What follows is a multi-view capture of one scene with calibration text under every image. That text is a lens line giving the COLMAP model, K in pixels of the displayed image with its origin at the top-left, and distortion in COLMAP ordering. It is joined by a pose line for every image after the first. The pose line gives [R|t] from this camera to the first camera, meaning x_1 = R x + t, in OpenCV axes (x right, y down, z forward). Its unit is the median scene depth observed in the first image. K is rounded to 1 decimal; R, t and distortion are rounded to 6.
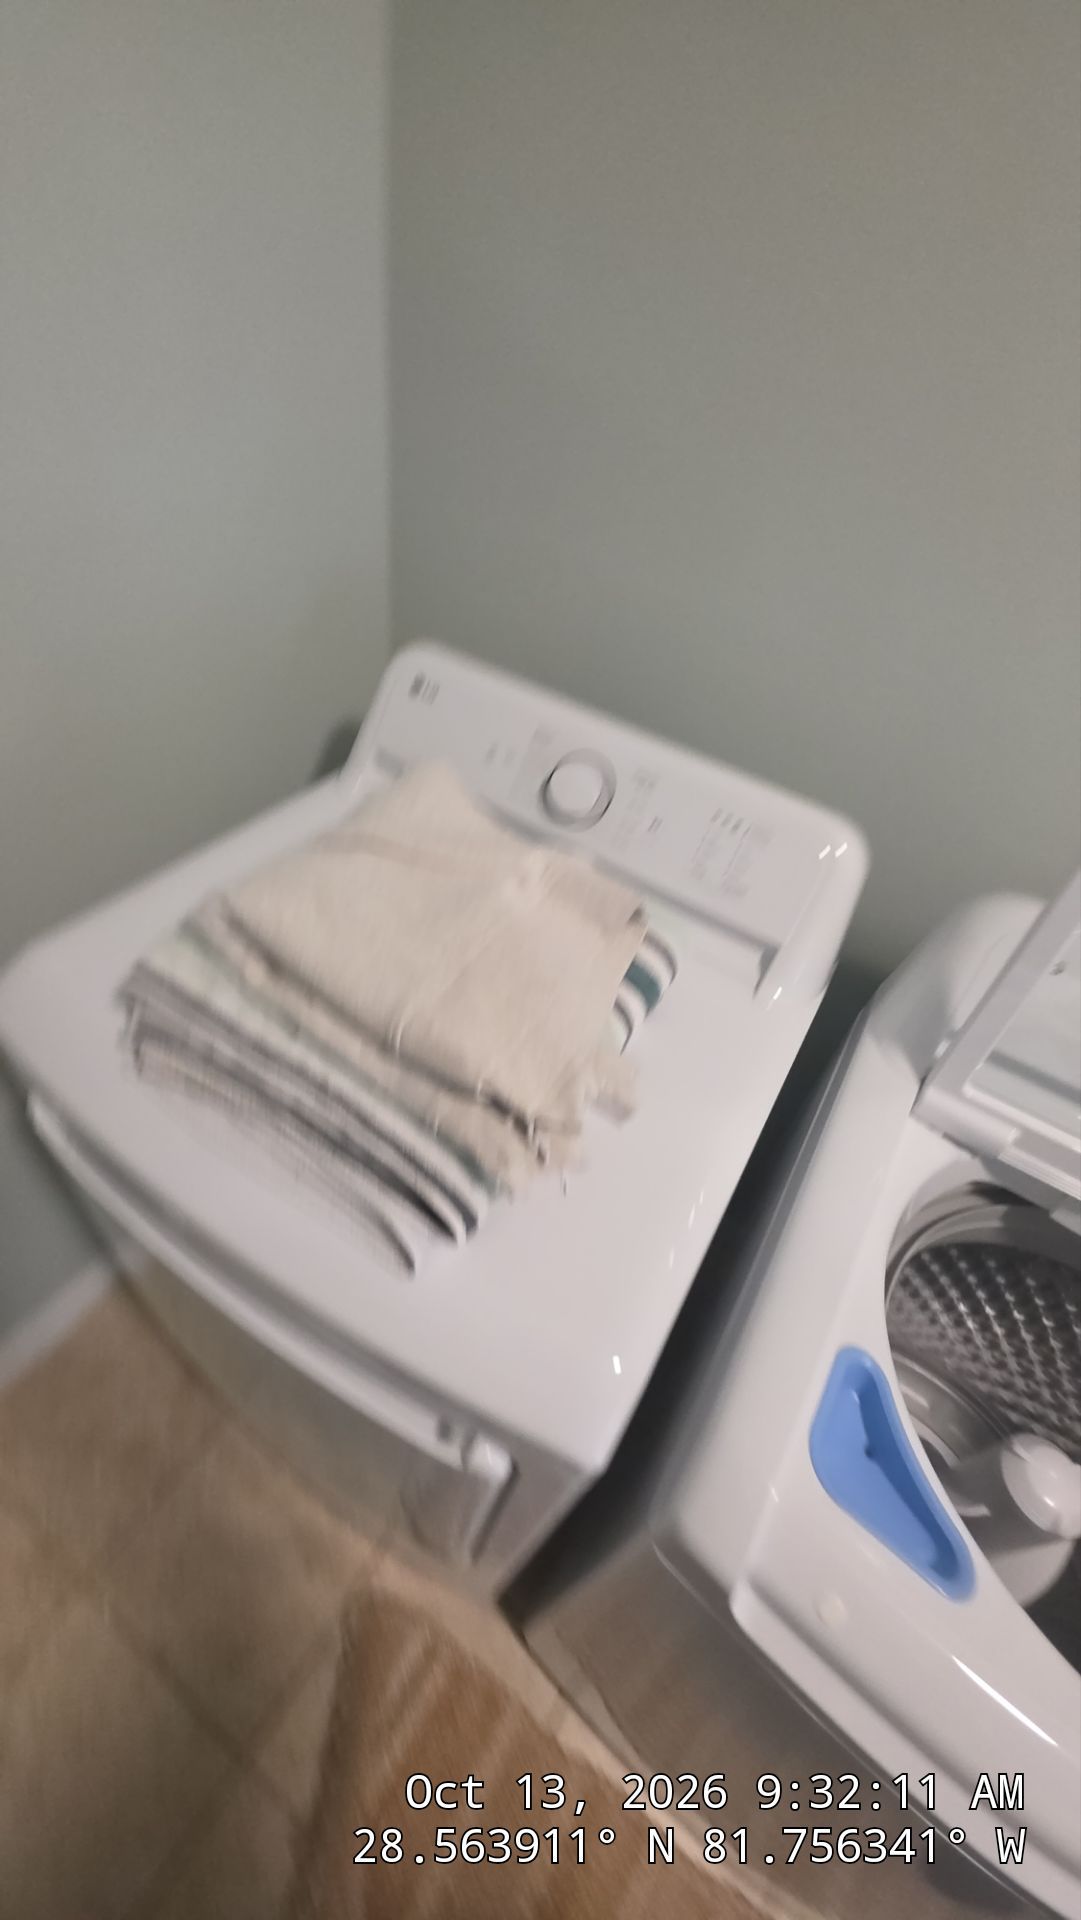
lens RADIAL K [[763.5, 0, 540.5], [0, 763.5, 960.0], [0, 0, 1]] dist [0.000448, -0.000002]
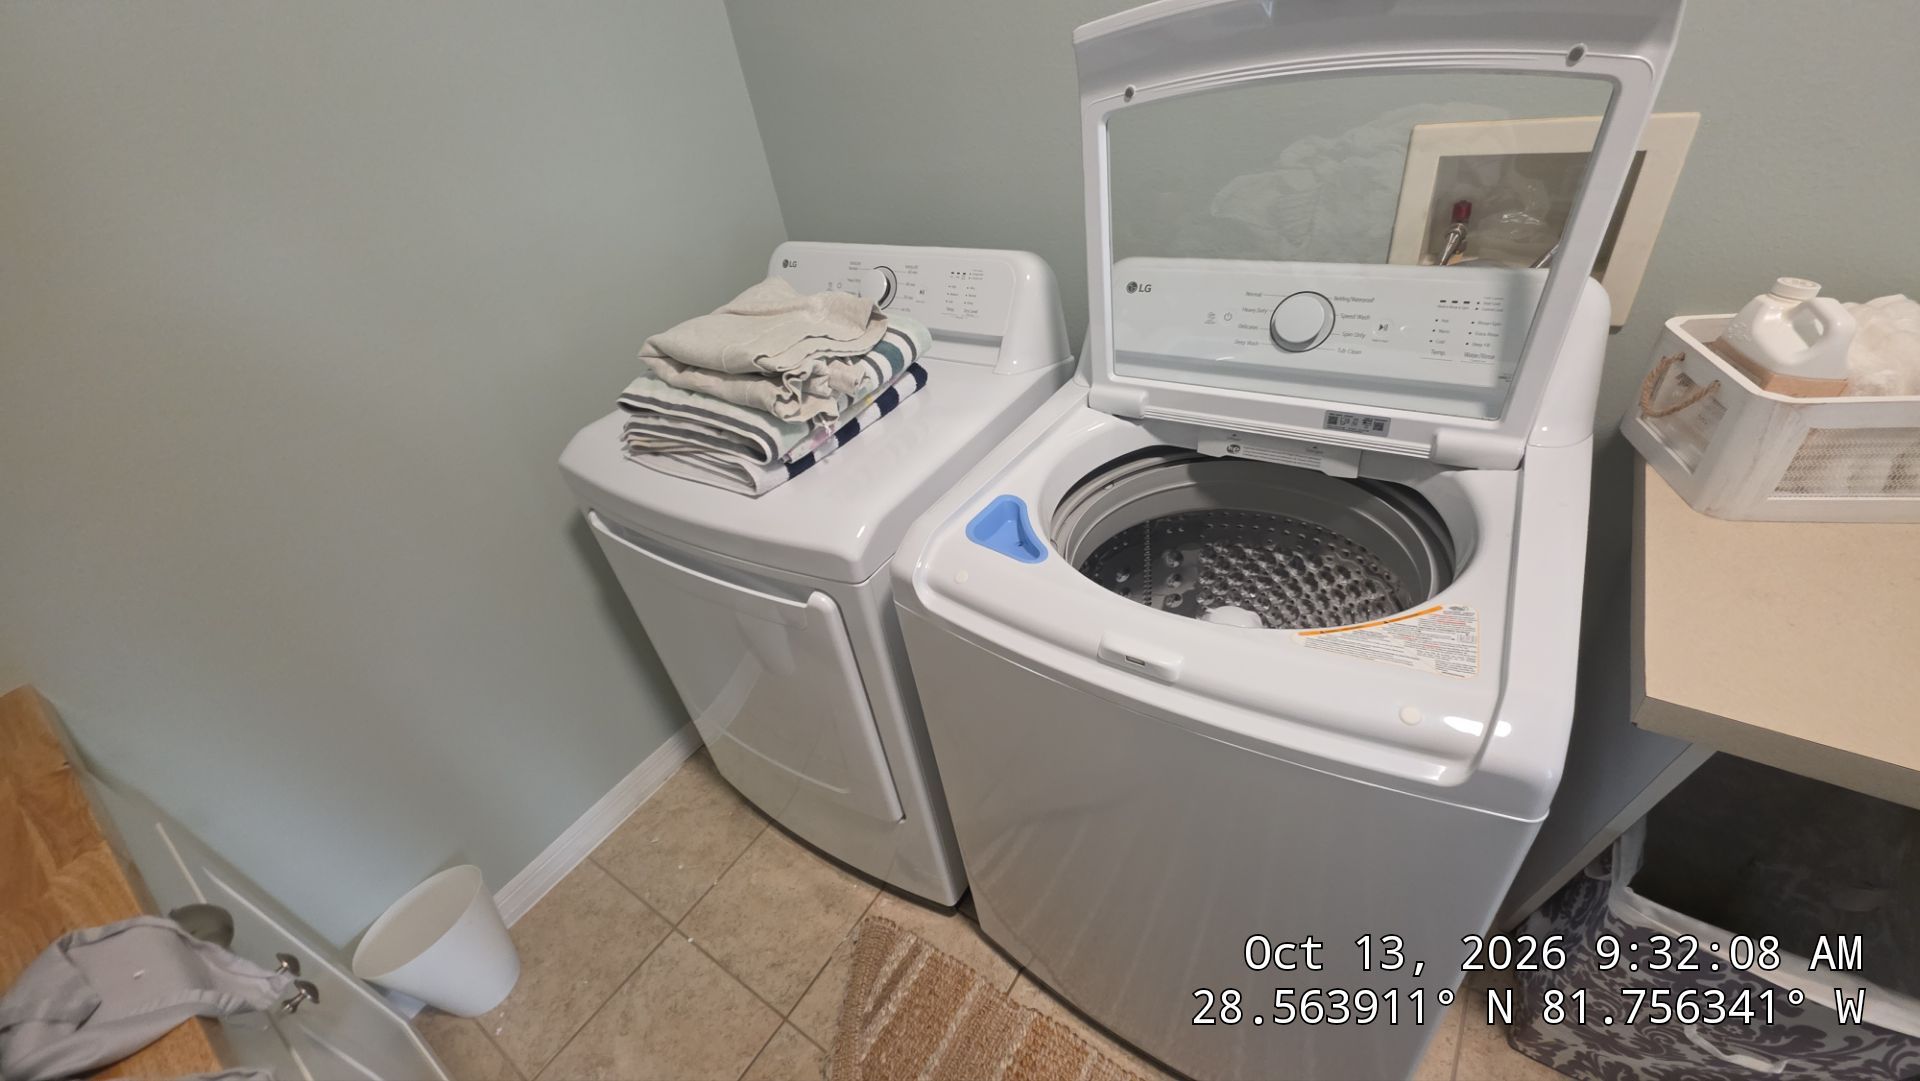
lens RADIAL K [[763.5, 0, 960.0], [0, 763.5, 540.5], [0, 0, 1]] dist [0.000448, -0.000002]
pose [[0.963092, -0.198732, -0.181550, 0.450142], [0.169309, 0.971588, -0.165381, 0.658126], [0.209258, 0.128539, 0.969375, -0.503317]]
